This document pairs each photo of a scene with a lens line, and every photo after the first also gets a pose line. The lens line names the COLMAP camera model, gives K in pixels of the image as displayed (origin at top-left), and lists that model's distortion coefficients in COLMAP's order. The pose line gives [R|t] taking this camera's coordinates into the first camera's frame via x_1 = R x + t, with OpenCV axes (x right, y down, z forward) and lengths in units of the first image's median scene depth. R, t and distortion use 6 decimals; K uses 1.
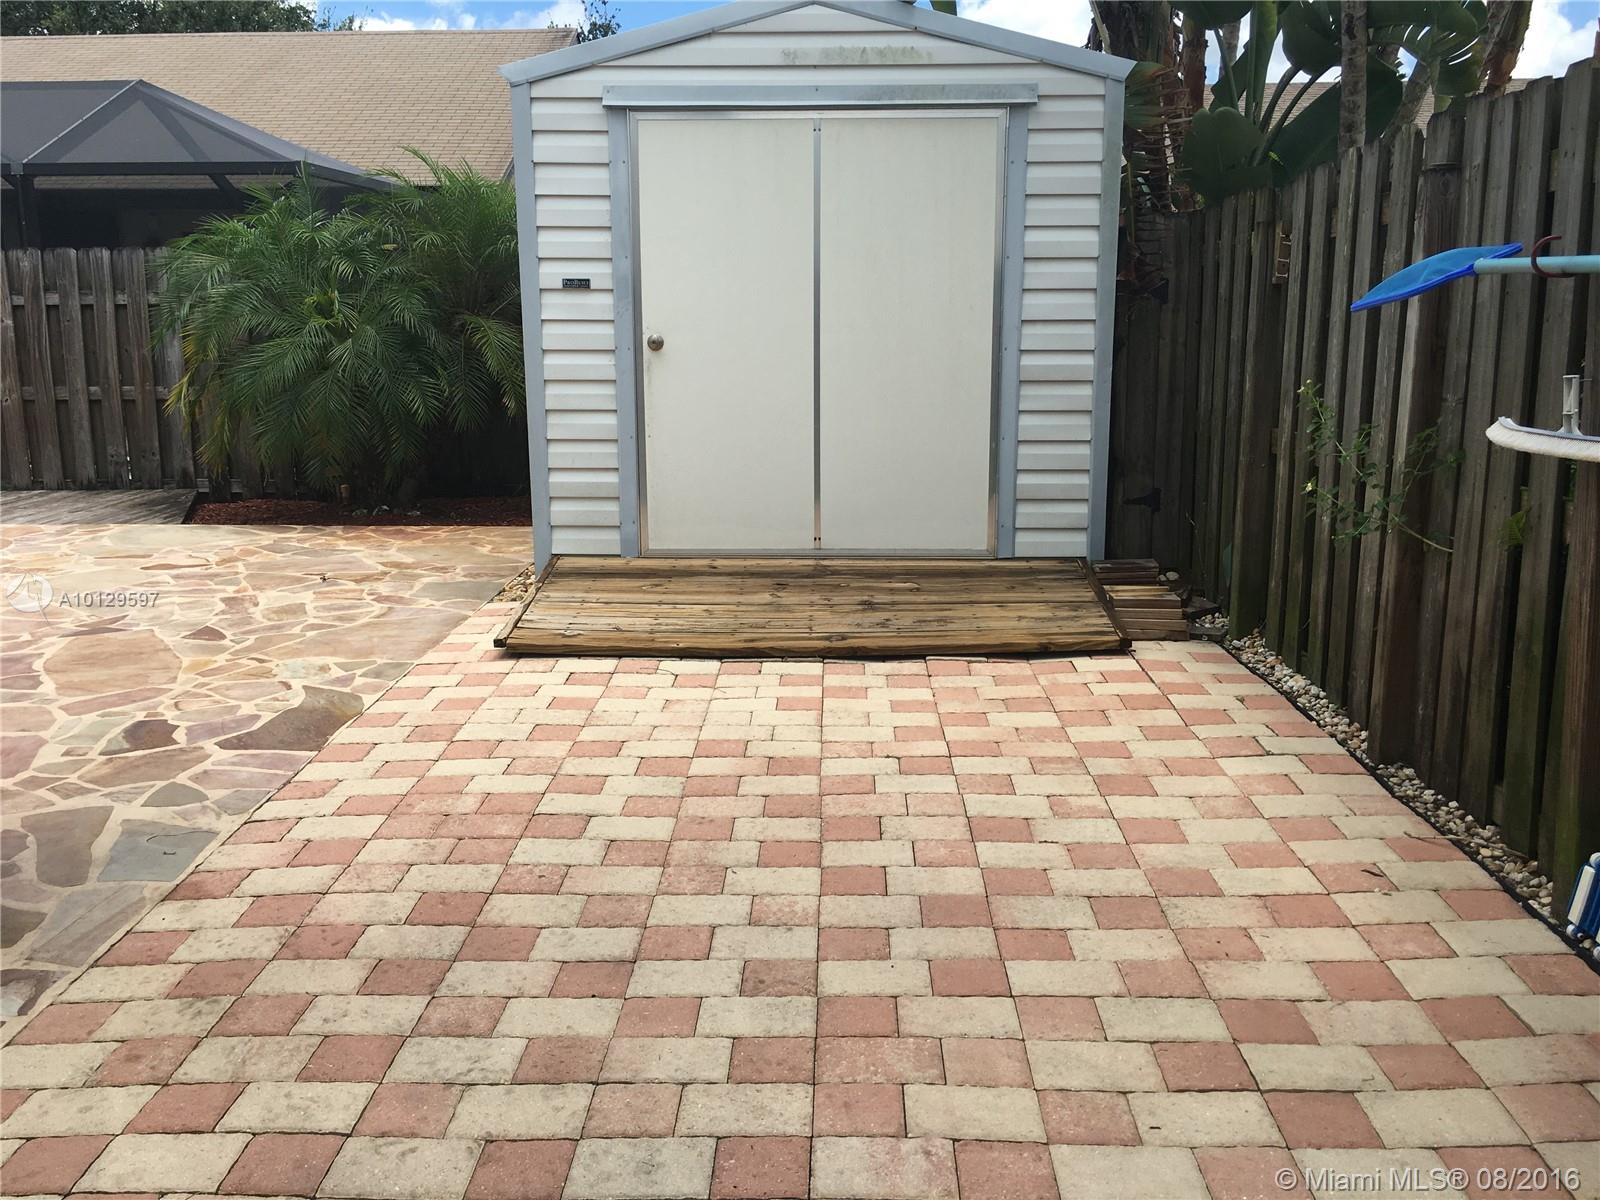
lens RADIAL K [[1396.7, 0, 800.0], [0, 1396.7, 600.0], [0, 0, 1]] dist [0.077523, -0.009740]
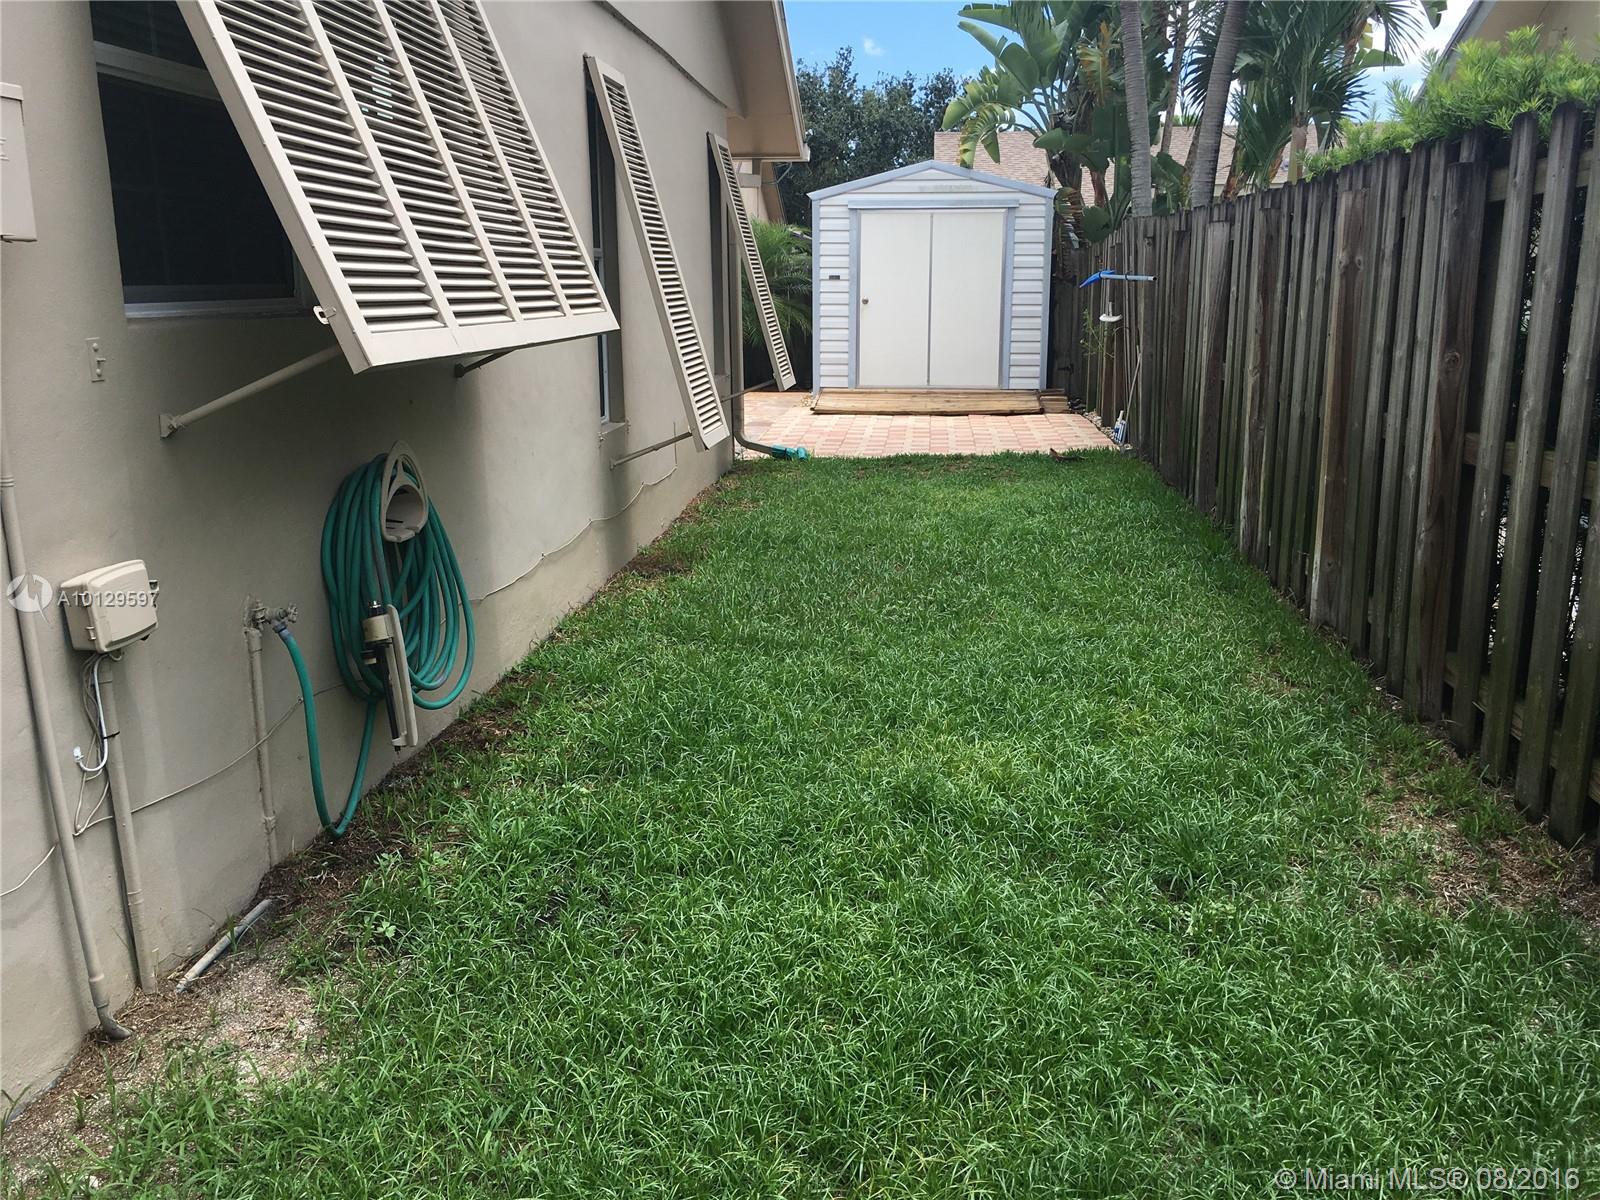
lens RADIAL K [[1396.7, 0, 800.0], [0, 1396.7, 600.0], [0, 0, 1]] dist [0.077523, -0.009740]
pose [[0.997619, 0.017780, -0.066640, -0.043235], [-0.016309, 0.999613, 0.022557, 0.296531], [0.067016, -0.021417, 0.997522, -1.519758]]
